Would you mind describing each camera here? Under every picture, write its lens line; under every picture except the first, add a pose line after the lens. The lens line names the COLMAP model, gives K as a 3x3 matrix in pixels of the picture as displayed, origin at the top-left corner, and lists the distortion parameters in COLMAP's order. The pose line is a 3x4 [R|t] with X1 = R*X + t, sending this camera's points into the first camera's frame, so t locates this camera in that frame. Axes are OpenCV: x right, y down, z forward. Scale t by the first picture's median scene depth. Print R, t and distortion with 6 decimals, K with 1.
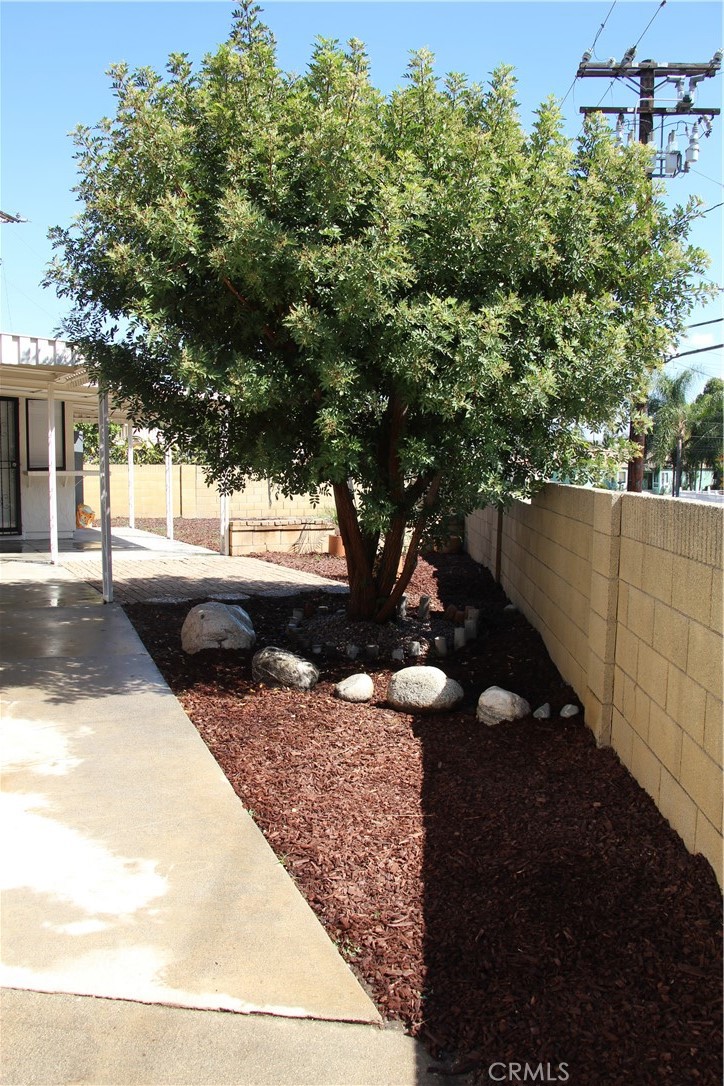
lens RADIAL K [[898.9, 0, 362.0], [0, 898.9, 543.0], [0, 0, 1]] dist [-0.183650, 0.160137]
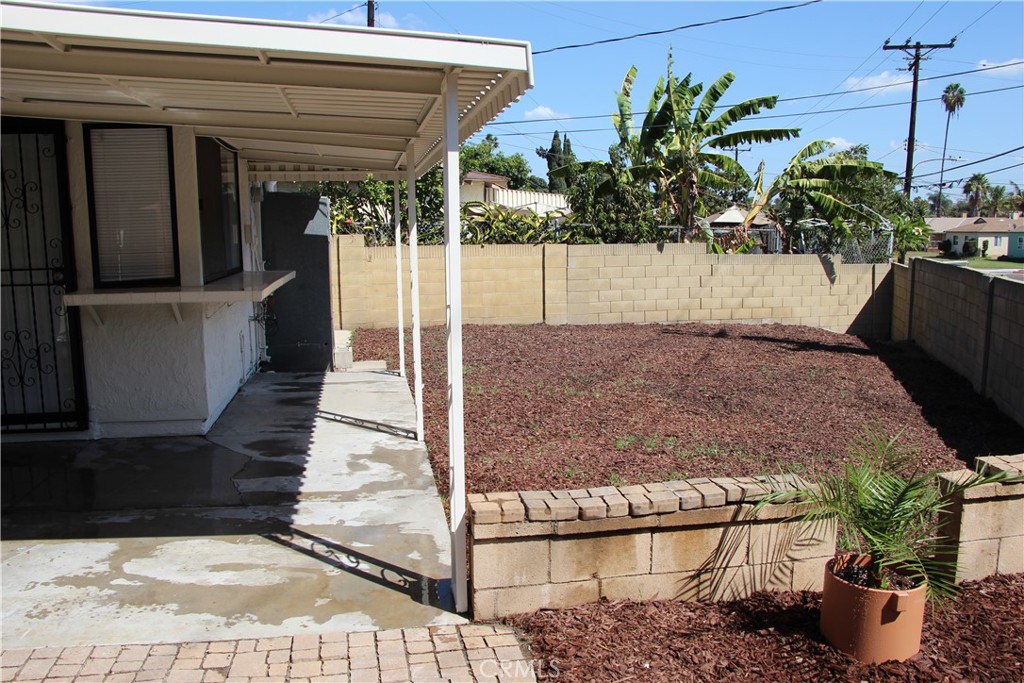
lens RADIAL K [[847.6, 0, 515.0], [0, 847.6, 347.2], [0, 0, 1]] dist [-0.183650, 0.160137]
pose [[0.950853, 0.030252, -0.308162, -0.102305], [-0.013663, 0.998346, 0.055849, -0.172492], [0.309342, -0.048894, 0.949693, 1.464490]]
